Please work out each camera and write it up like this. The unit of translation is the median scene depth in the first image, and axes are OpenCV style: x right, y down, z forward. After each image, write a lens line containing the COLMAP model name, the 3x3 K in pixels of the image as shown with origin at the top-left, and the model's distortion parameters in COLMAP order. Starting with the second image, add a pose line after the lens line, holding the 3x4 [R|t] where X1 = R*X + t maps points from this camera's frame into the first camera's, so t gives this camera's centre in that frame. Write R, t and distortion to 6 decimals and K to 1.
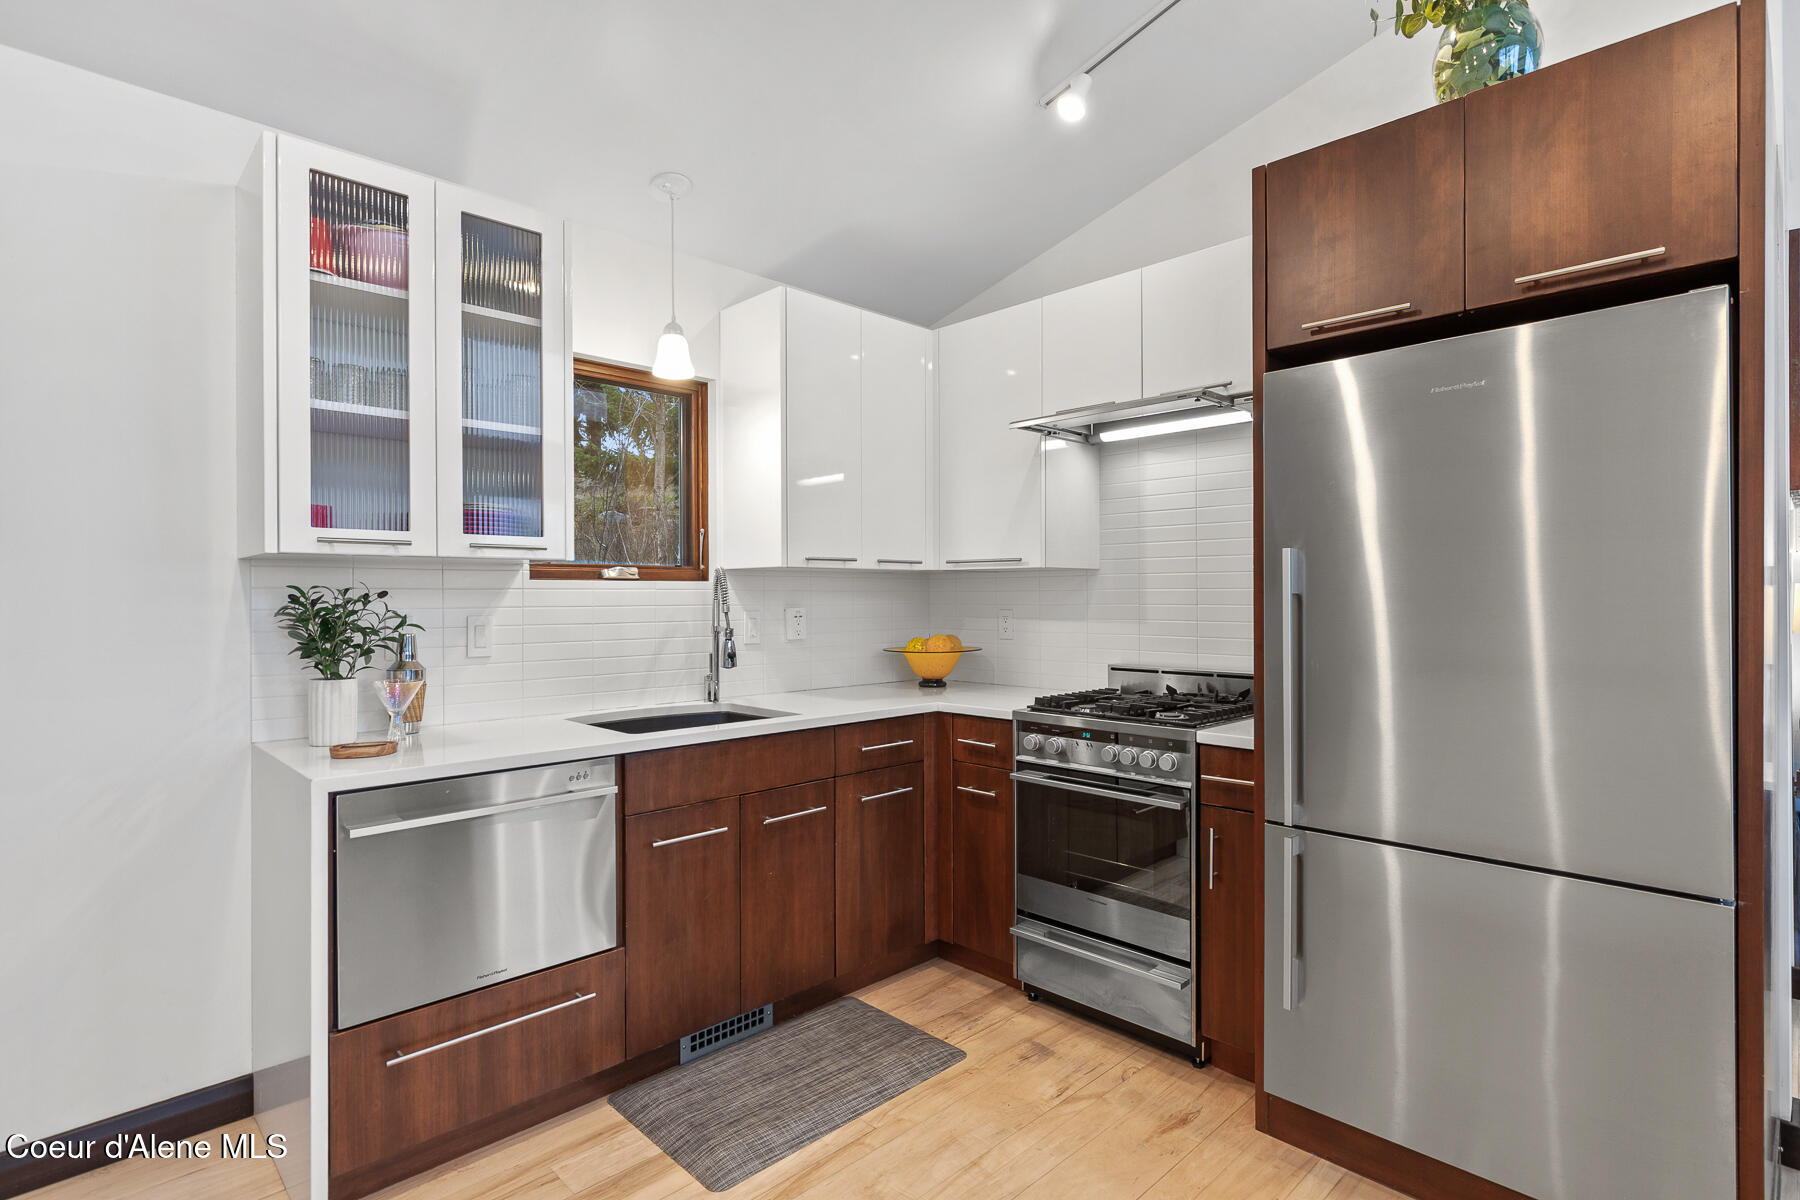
lens RADIAL K [[879.5, 0, 895.1], [0, 879.5, 617.5], [0, 0, 1]] dist [0.000260, 0.000644]
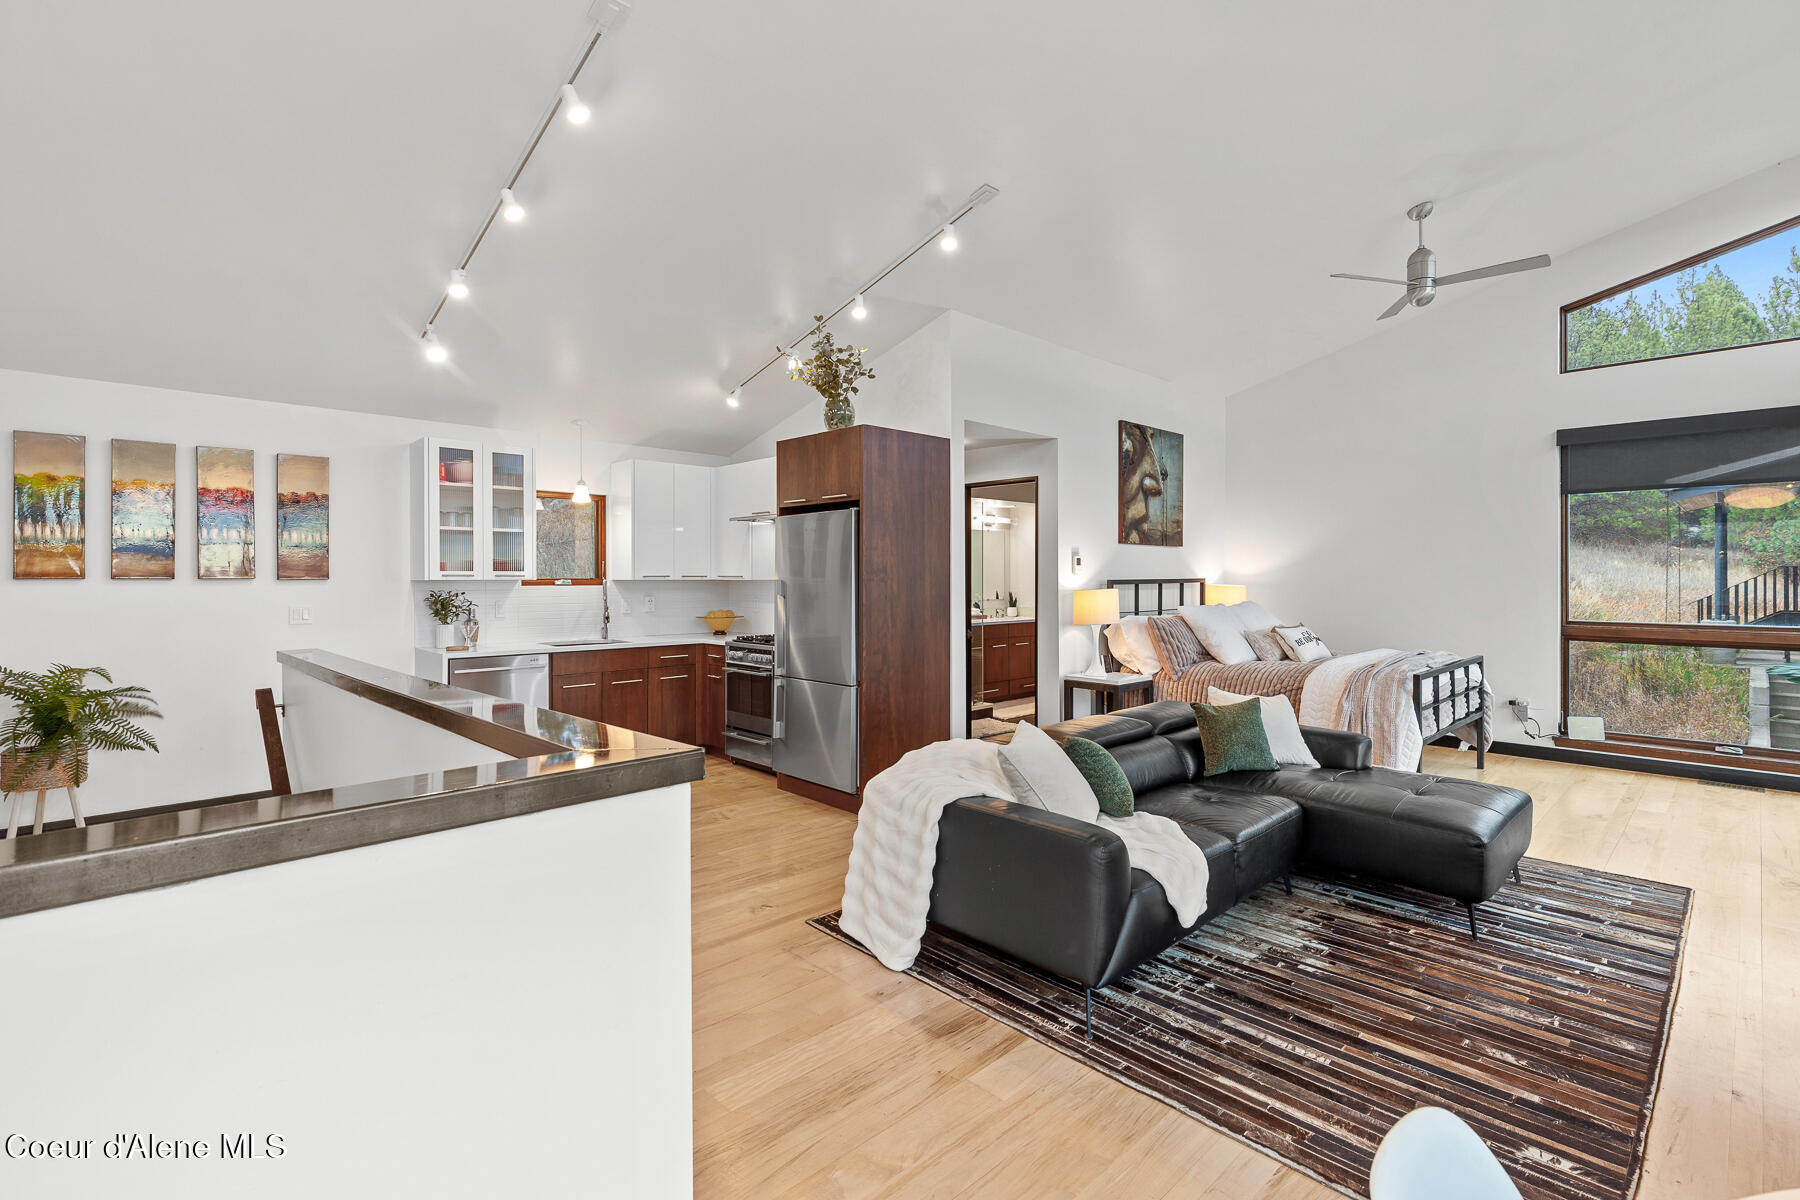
lens RADIAL K [[814.2, 0, 897.7], [0, 814.2, 594.6], [0, 0, 1]] dist [0.005279, 0.001287]
pose [[0.999917, 0.002644, -0.012595, 0.734198], [-0.002679, 0.999993, -0.002751, -0.017694], [0.012588, 0.002785, 0.999917, -1.394145]]
